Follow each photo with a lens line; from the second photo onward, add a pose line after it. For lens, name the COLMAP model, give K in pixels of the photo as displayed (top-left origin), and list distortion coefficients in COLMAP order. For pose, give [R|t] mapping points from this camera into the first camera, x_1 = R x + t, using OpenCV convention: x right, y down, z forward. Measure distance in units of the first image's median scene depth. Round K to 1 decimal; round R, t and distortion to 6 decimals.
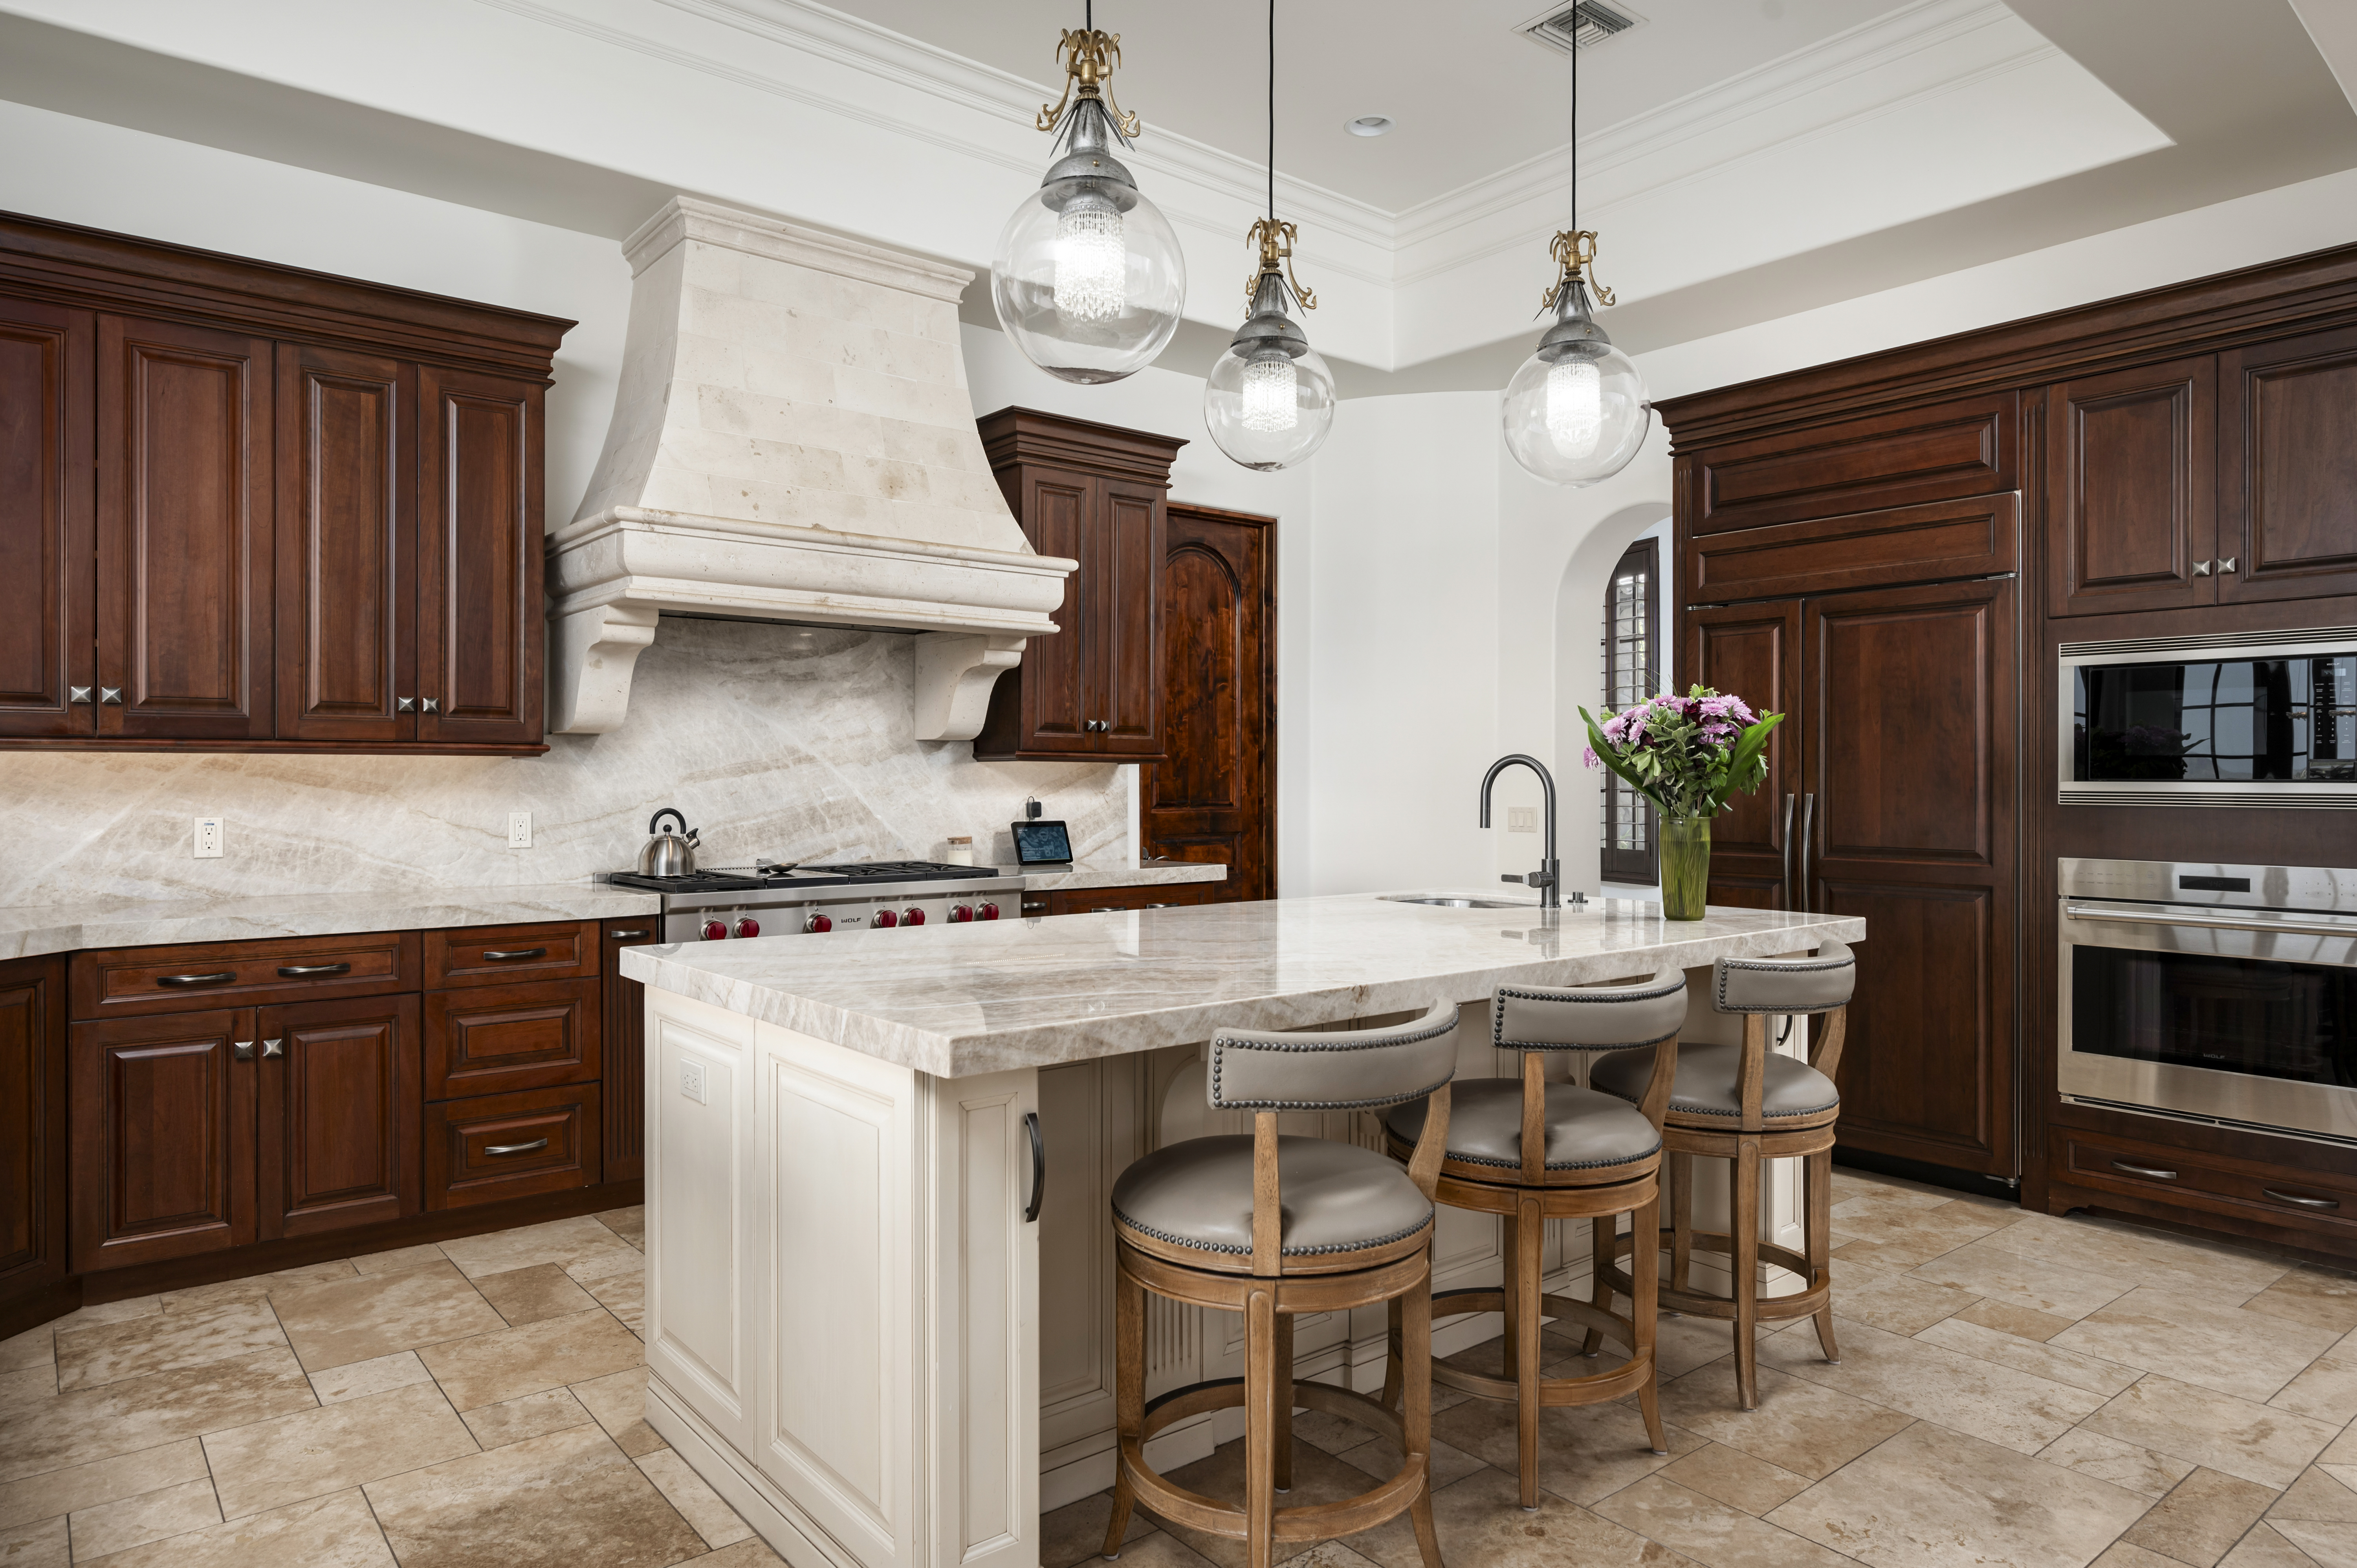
lens RADIAL K [[1452.6, 0, 1178.5], [0, 1452.6, 784.0], [0, 0, 1]] dist [0.001410, 0.001690]
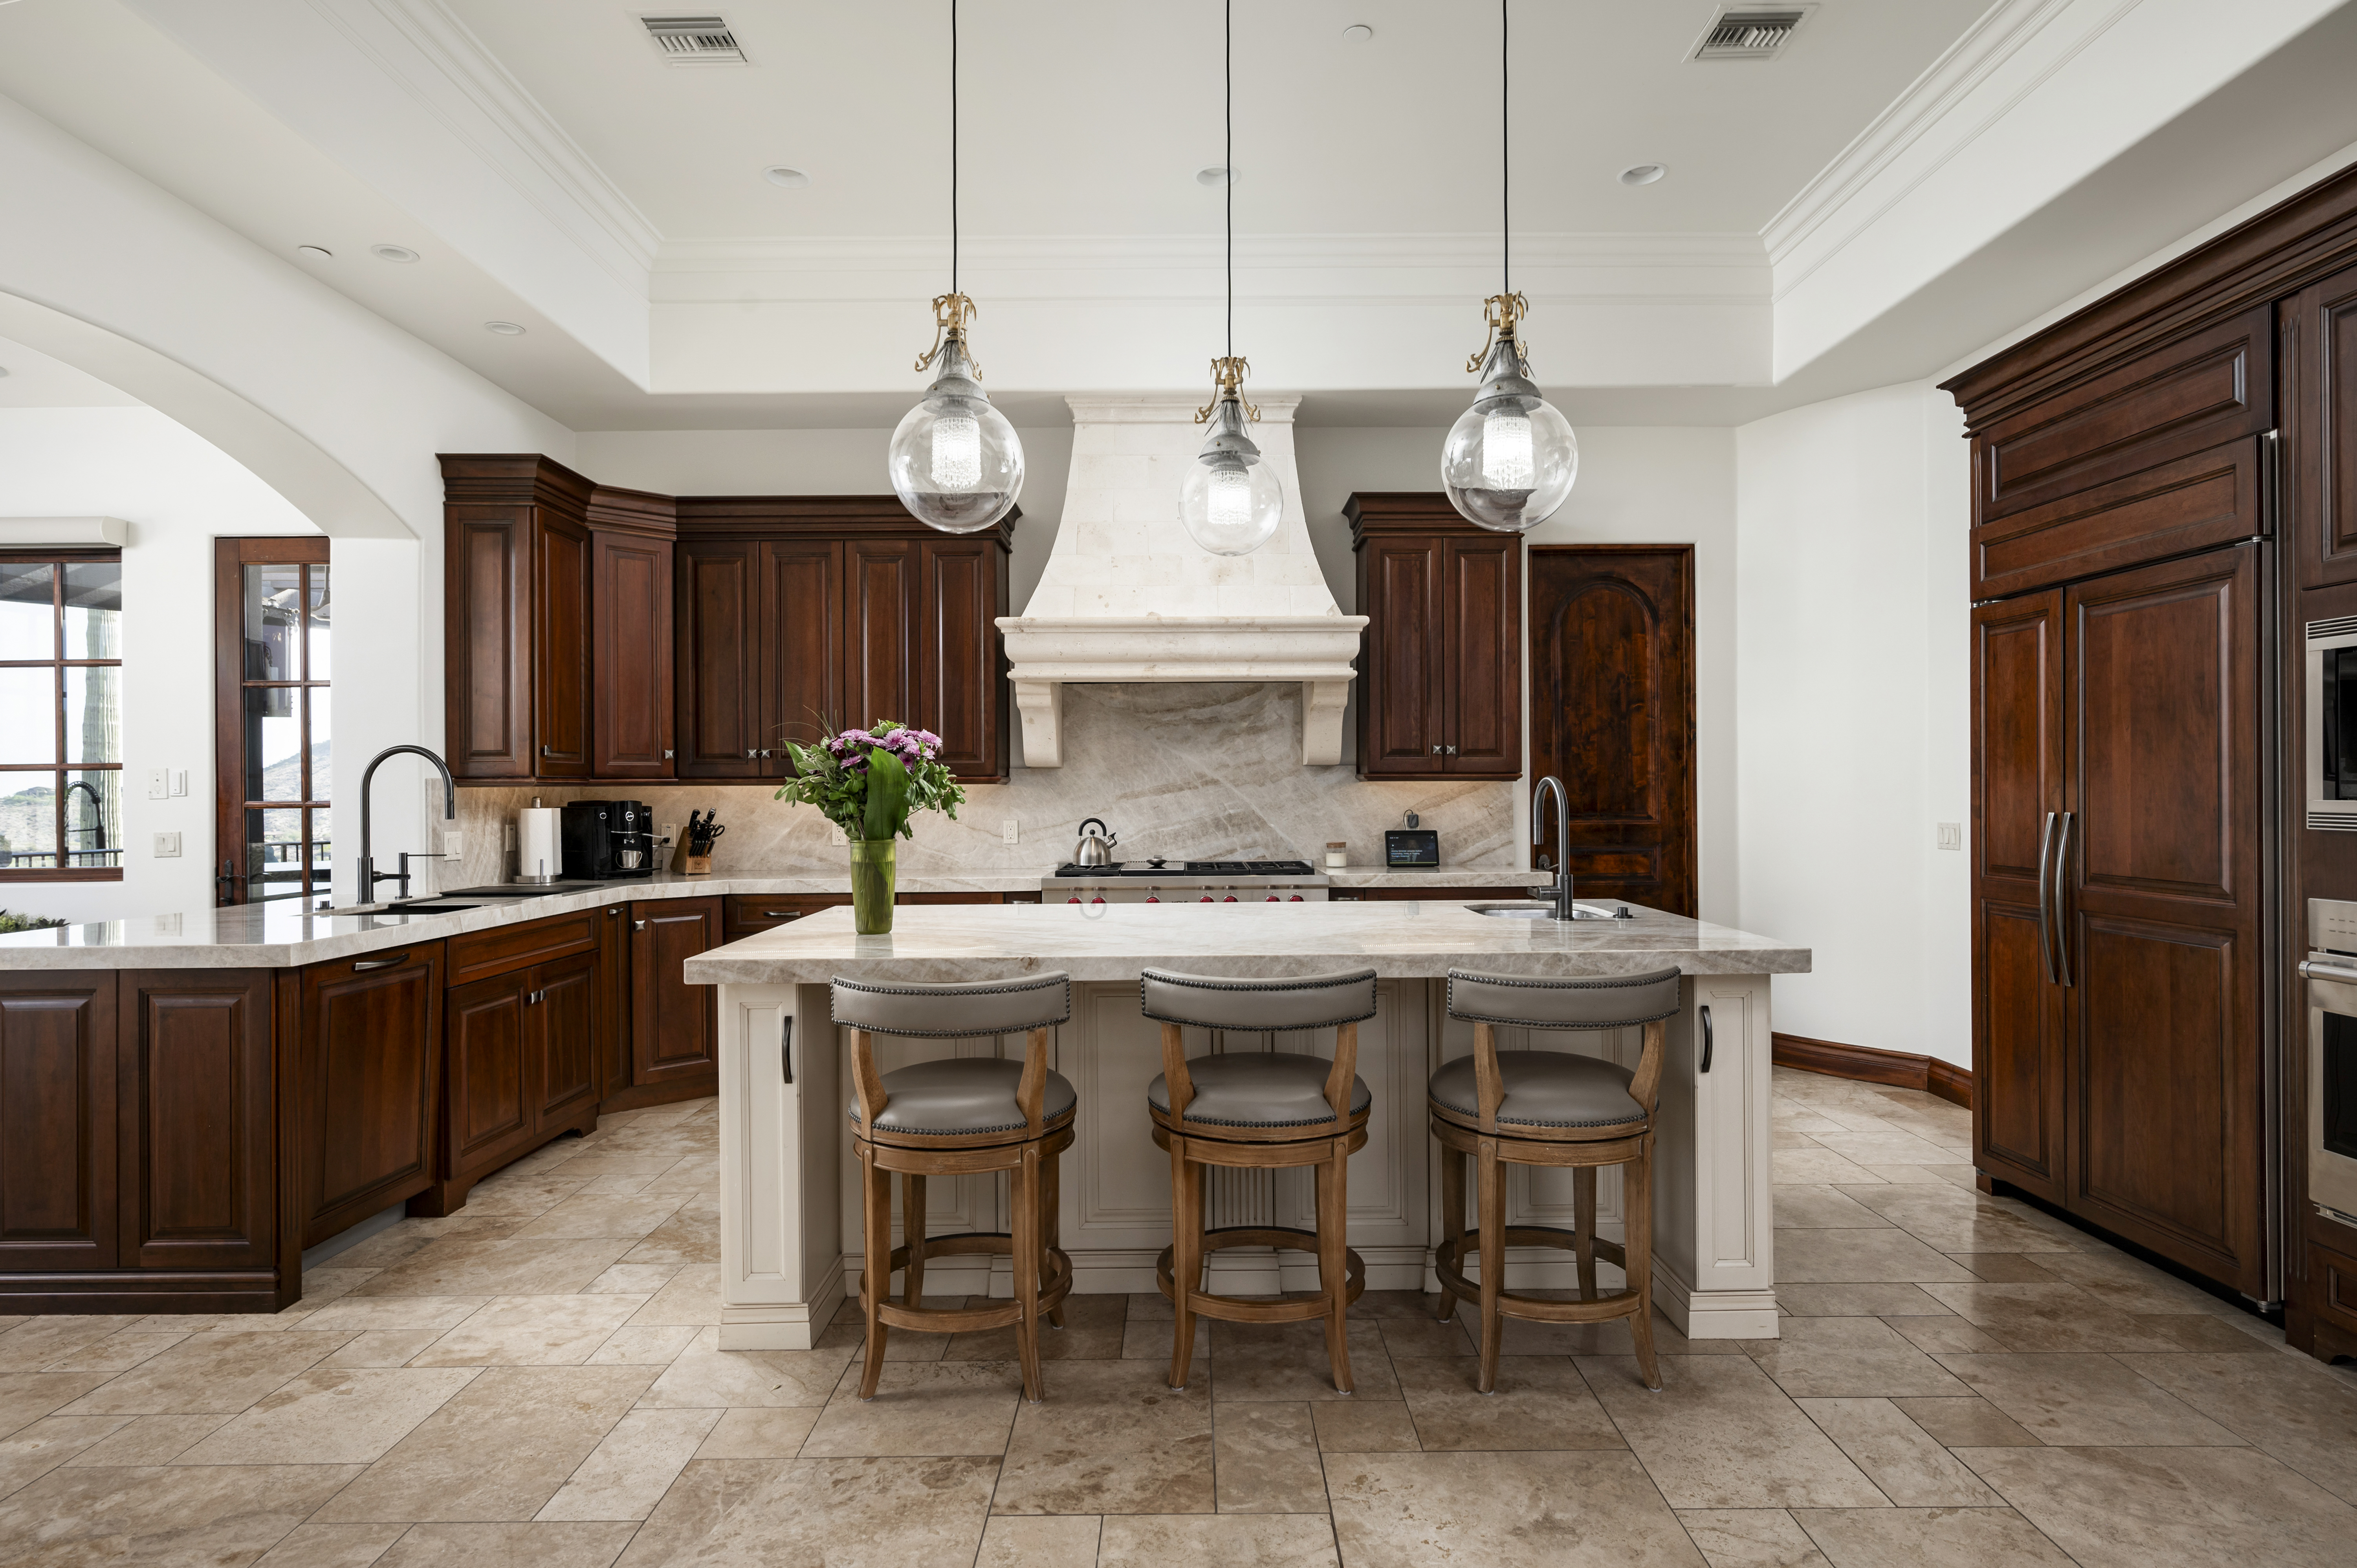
lens RADIAL K [[1266.0, 0, 1184.6], [0, 1266.0, 794.4], [0, 0, 1]] dist [0.003221, 0.000678]
pose [[0.777069, -0.003525, -0.629405, 0.521860], [0.005565, 0.999984, 0.001270, -0.008135], [0.629391, -0.004490, 0.777076, 0.088453]]
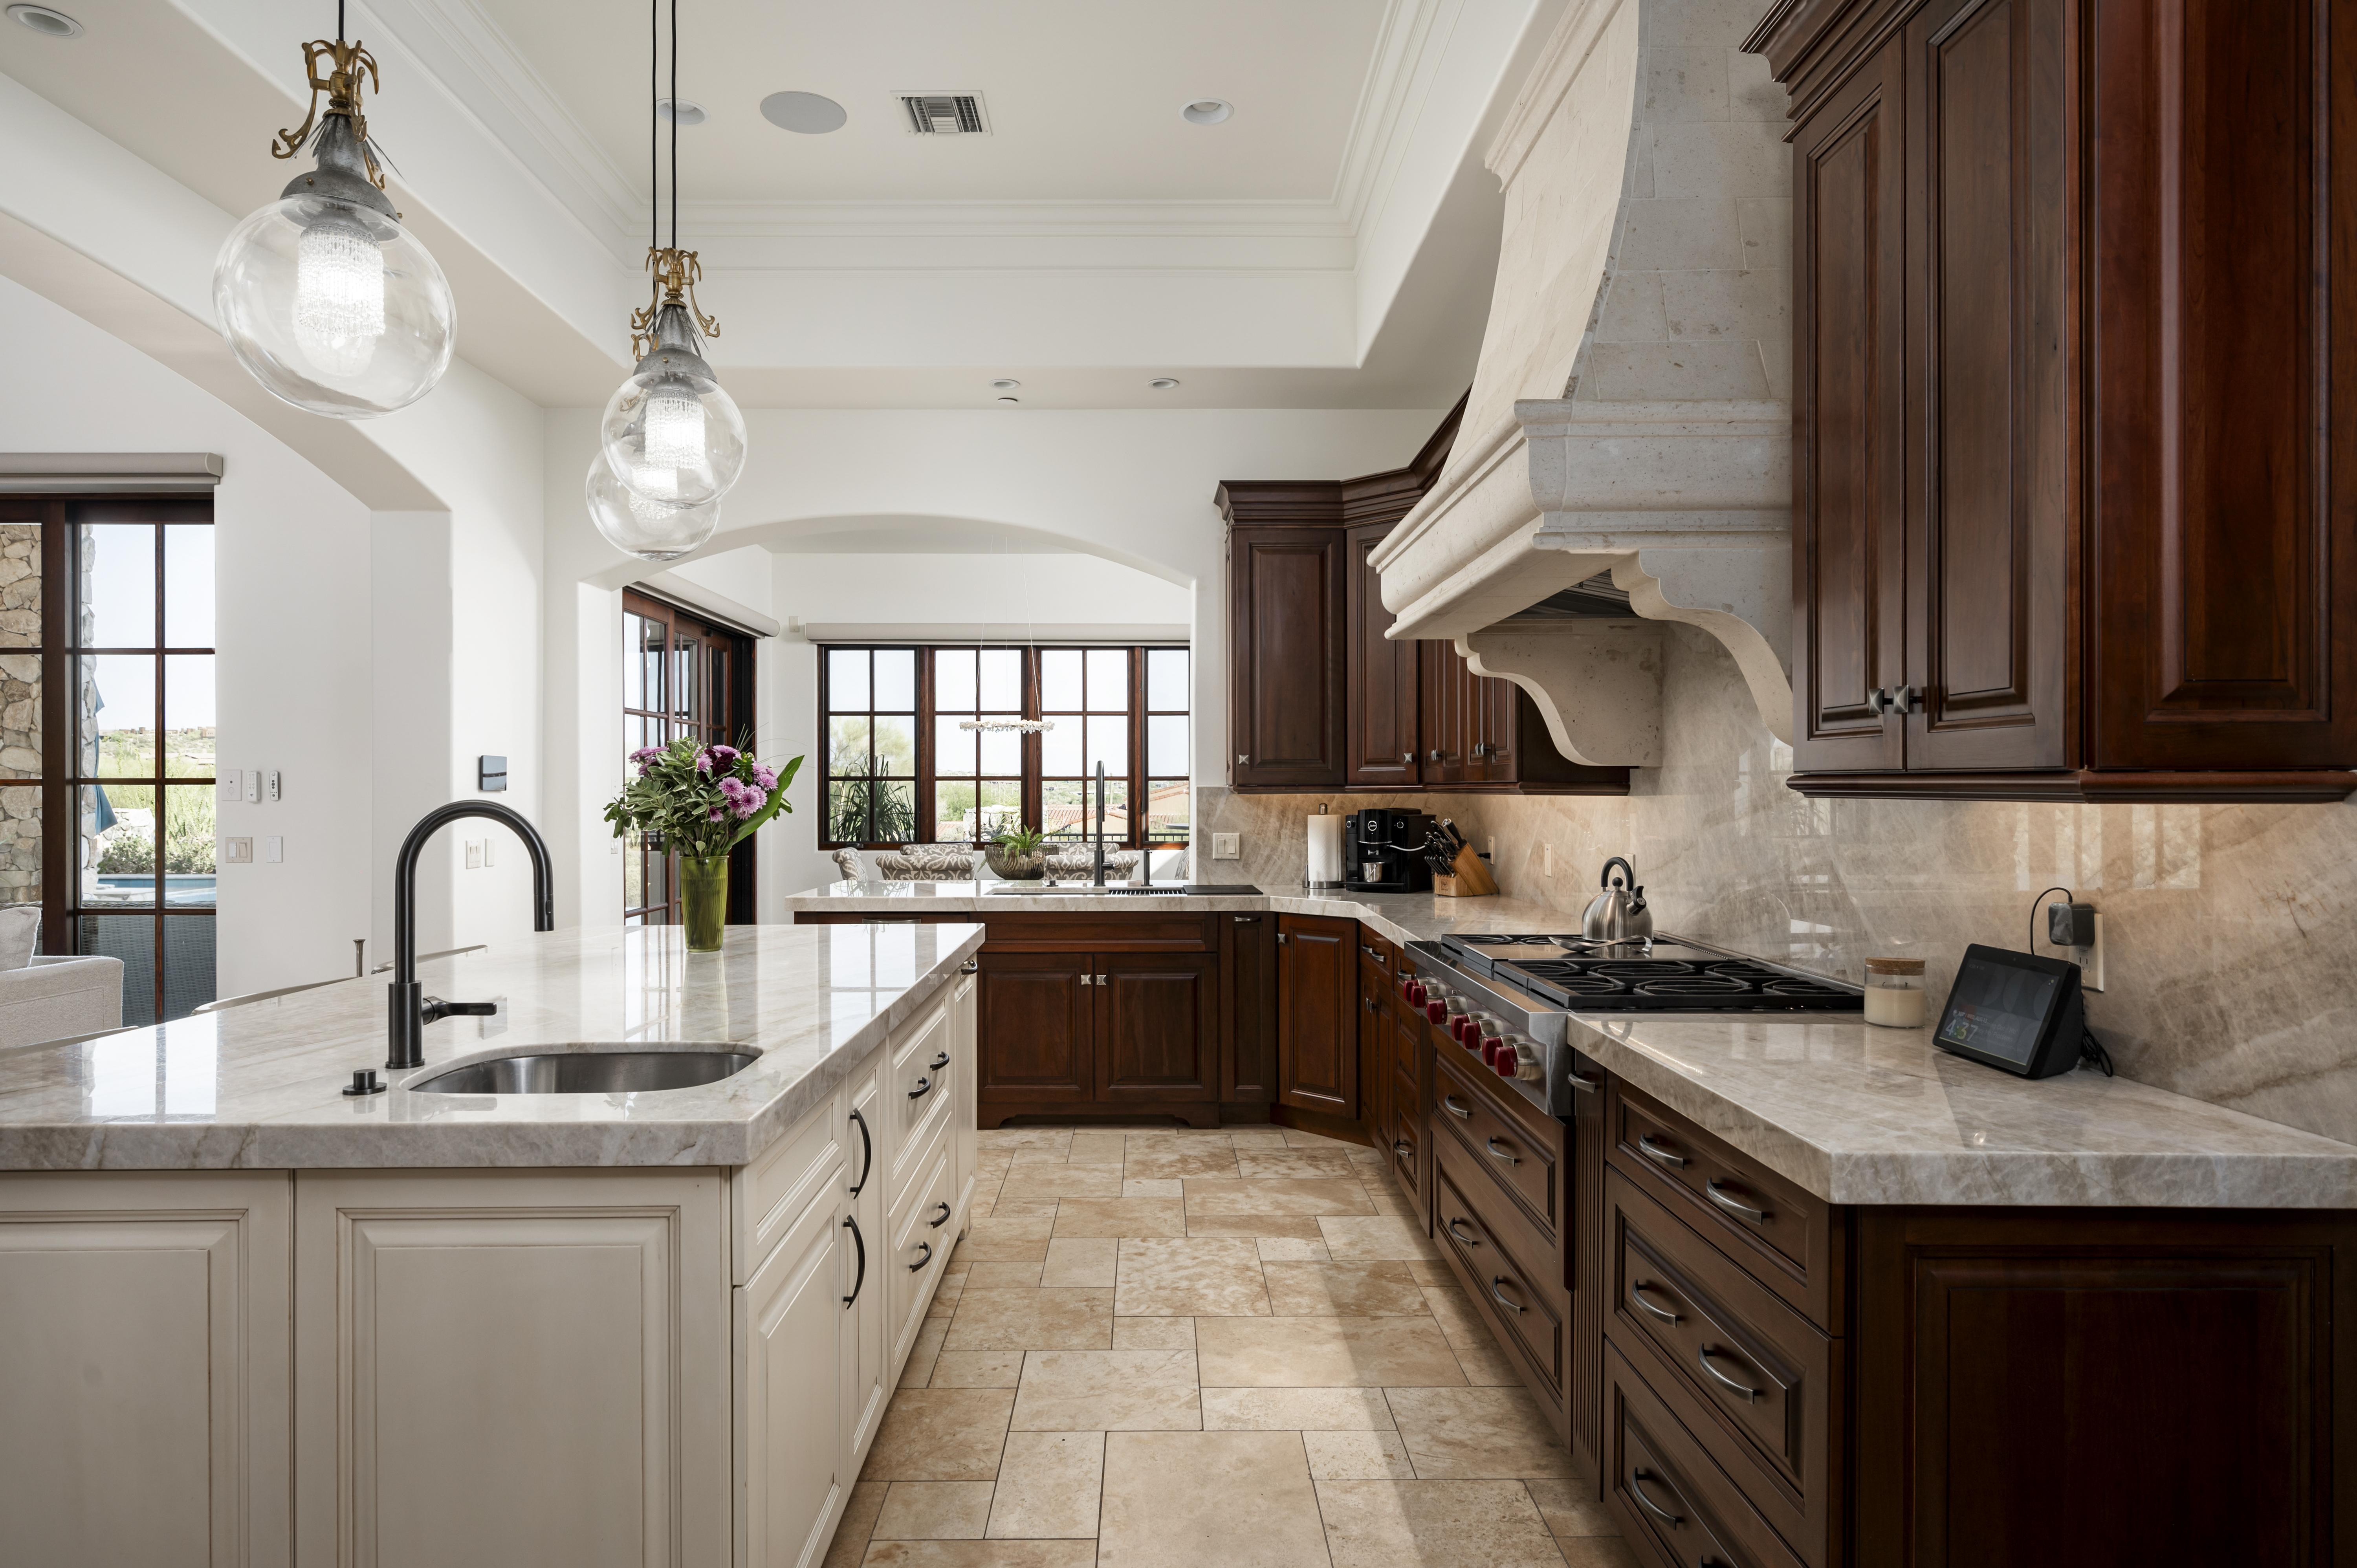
lens RADIAL K [[1372.1, 0, 1178.5], [0, 1372.1, 784.0], [0, 0, 1]] dist [-0.000235, -0.000071]
pose [[-0.624544, -0.005703, -0.780969, 0.407511], [-0.004083, 0.999984, -0.004037, -0.020284], [0.780979, 0.000668, -0.624557, 1.318742]]
